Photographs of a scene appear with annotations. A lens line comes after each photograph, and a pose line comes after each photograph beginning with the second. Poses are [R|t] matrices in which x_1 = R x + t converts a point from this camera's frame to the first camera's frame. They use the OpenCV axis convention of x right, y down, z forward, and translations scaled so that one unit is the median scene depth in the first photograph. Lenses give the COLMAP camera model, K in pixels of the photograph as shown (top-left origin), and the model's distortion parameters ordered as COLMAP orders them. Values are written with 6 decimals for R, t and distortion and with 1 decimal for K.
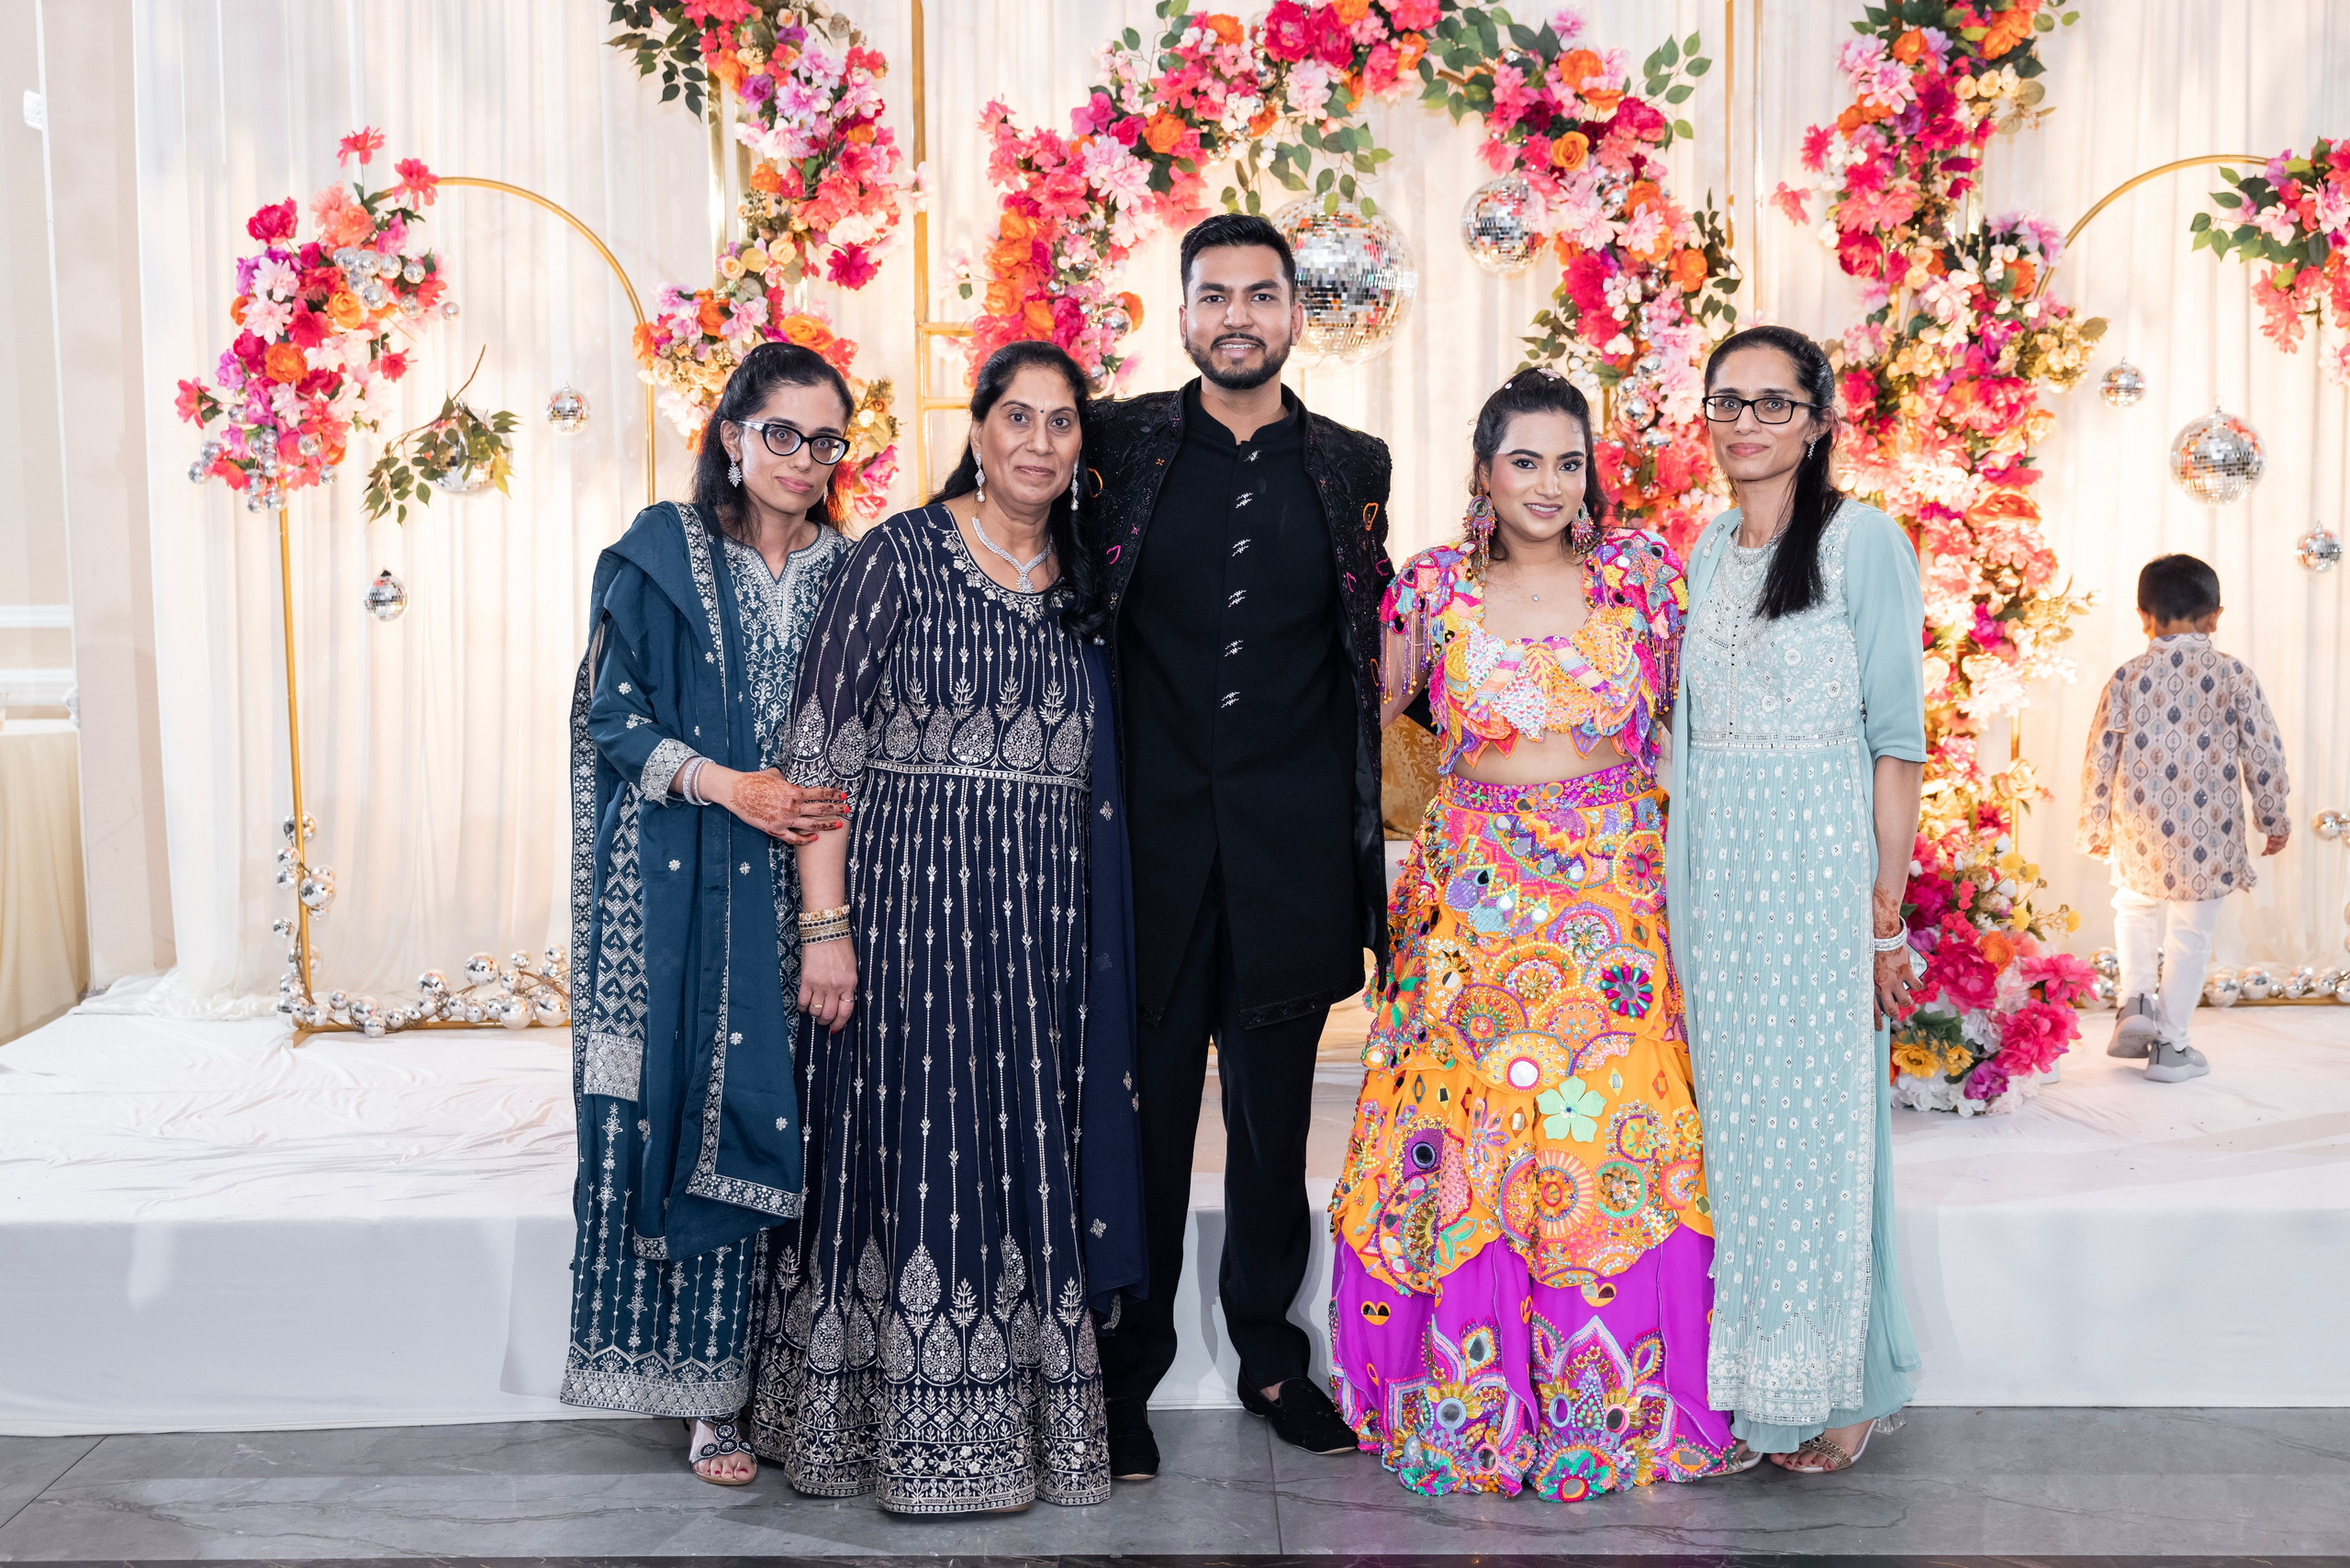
lens RADIAL K [[2869.6, 0, 1157.4], [0, 2869.6, 767.7], [0, 0, 1]] dist [0.024775, 0.000000]
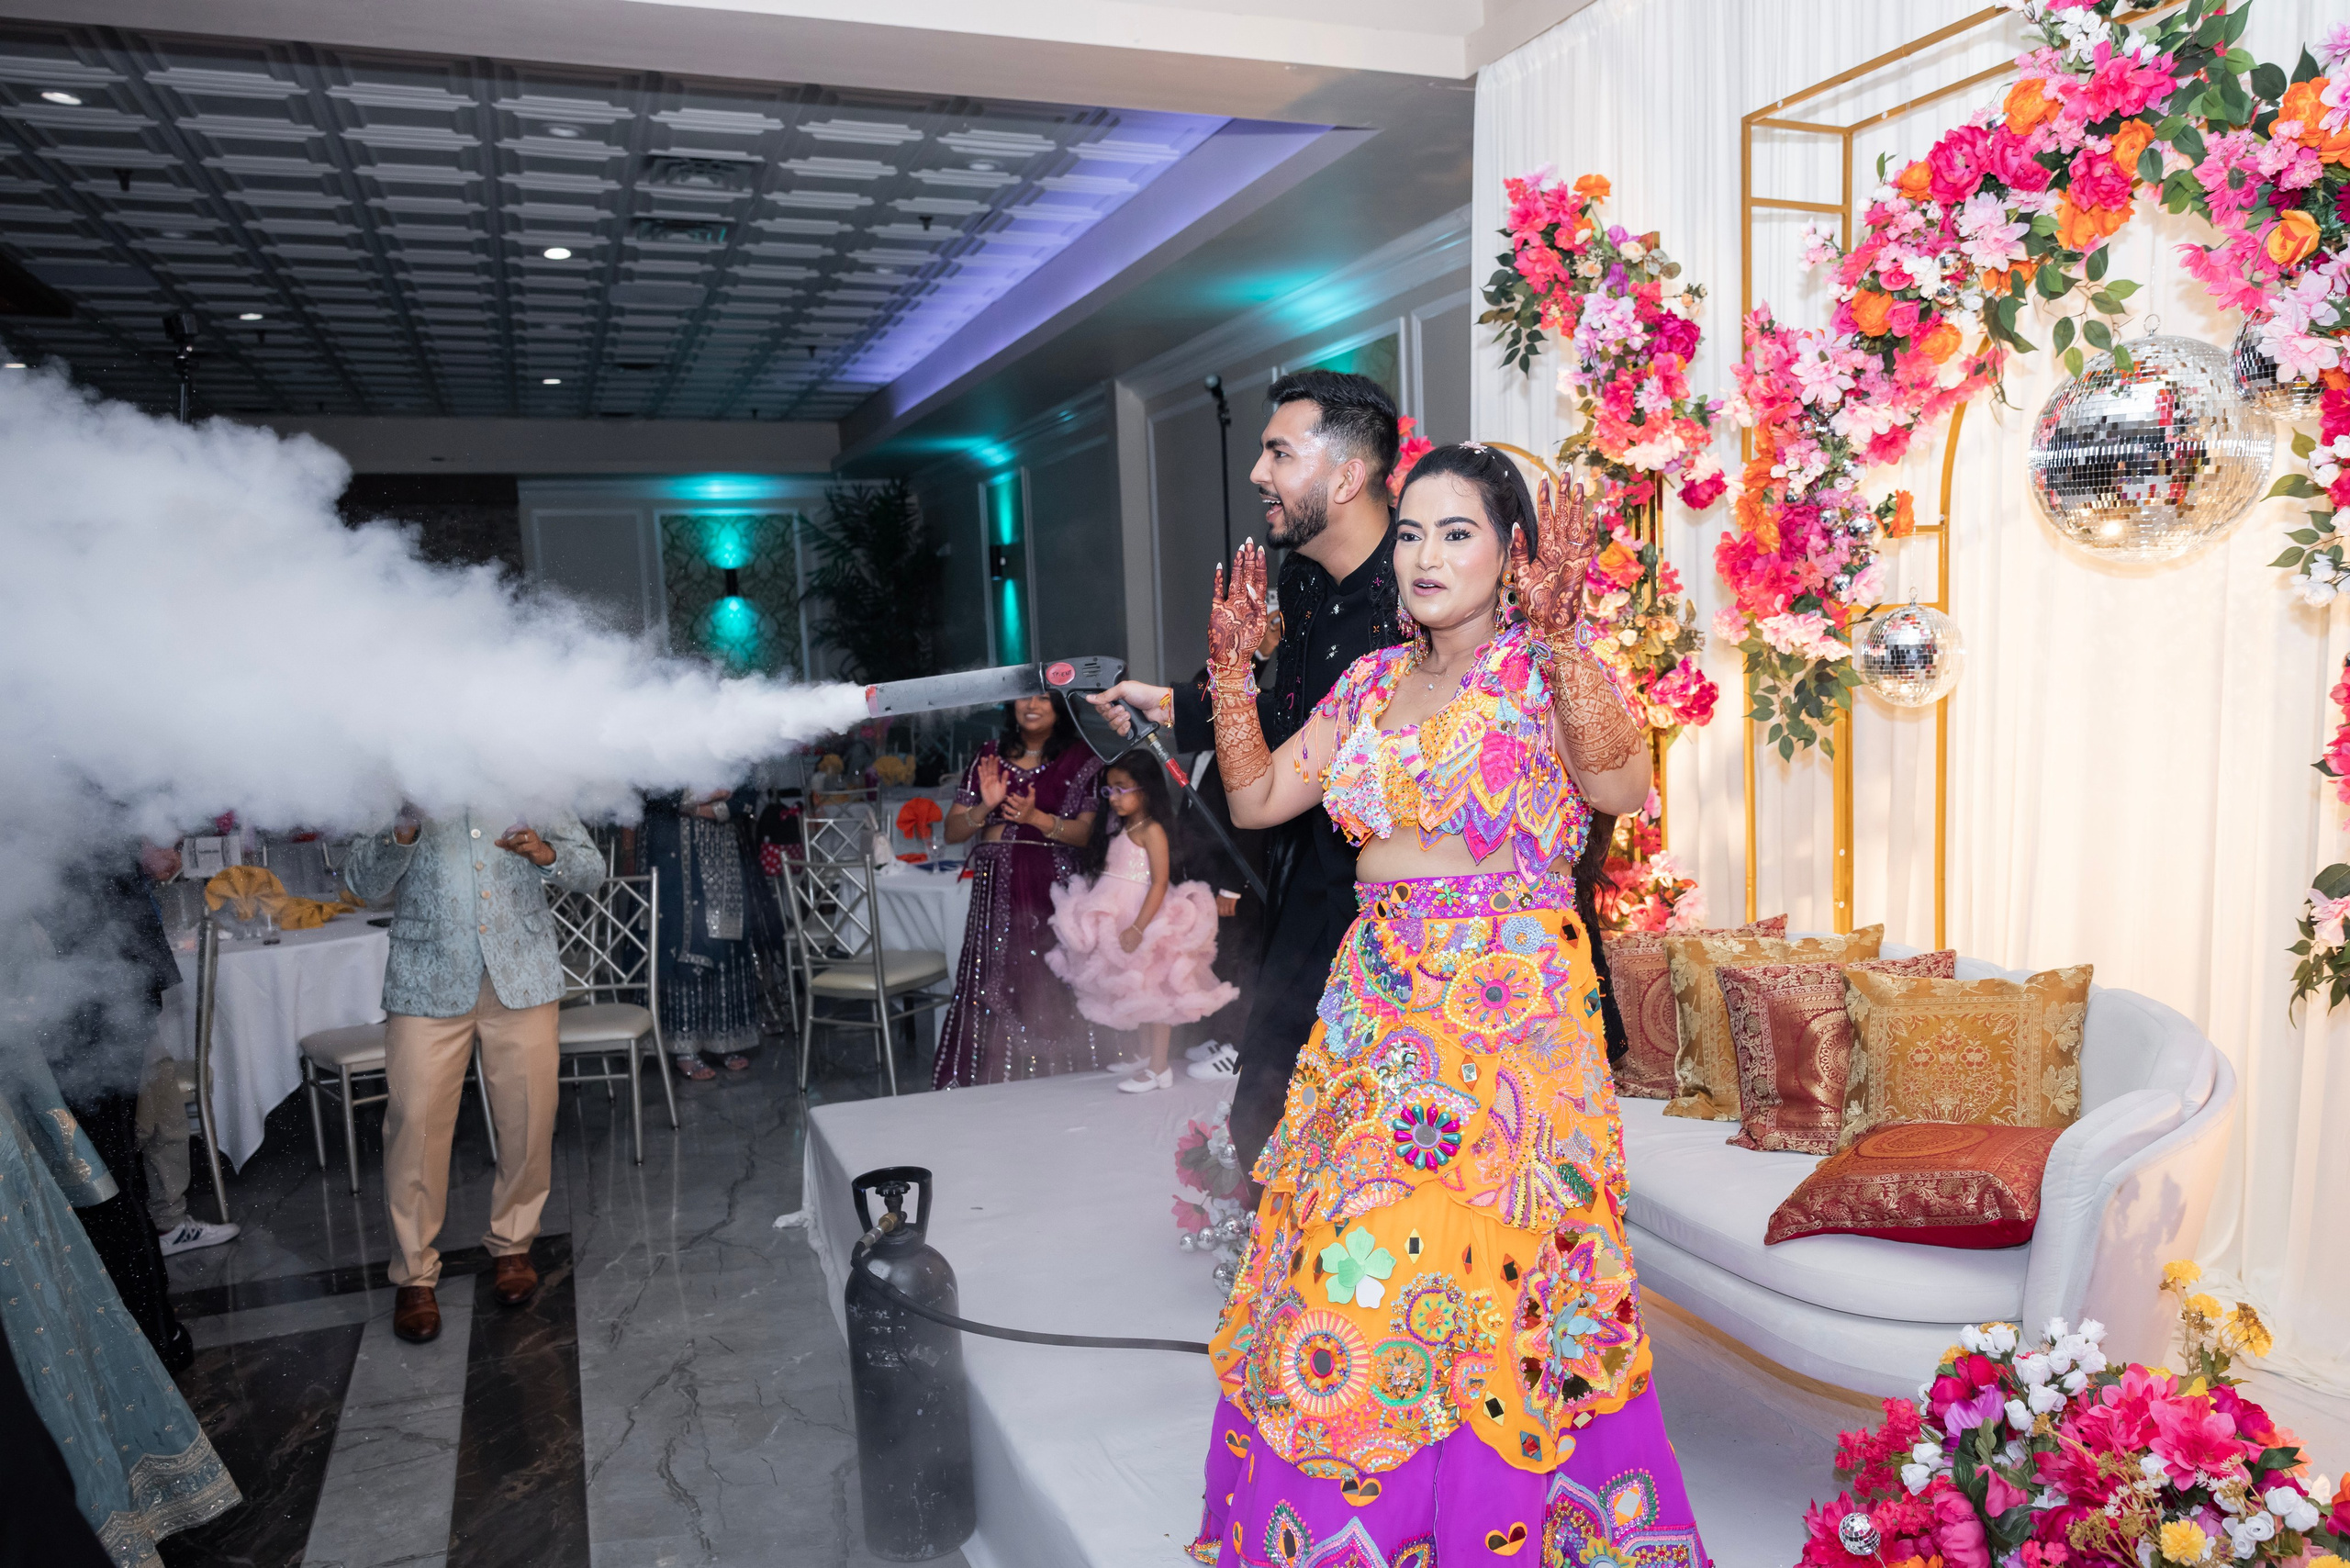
lens RADIAL K [[1686.4, 0, 1206.1], [0, 1686.4, 850.5], [0, 0, 1]] dist [0.009505, 0.004982]
pose [[0.415487, 0.116606, -0.902094, 0.410080], [-0.057237, 0.993135, 0.102012, -0.096653], [0.907797, 0.009249, 0.419309, 0.594000]]
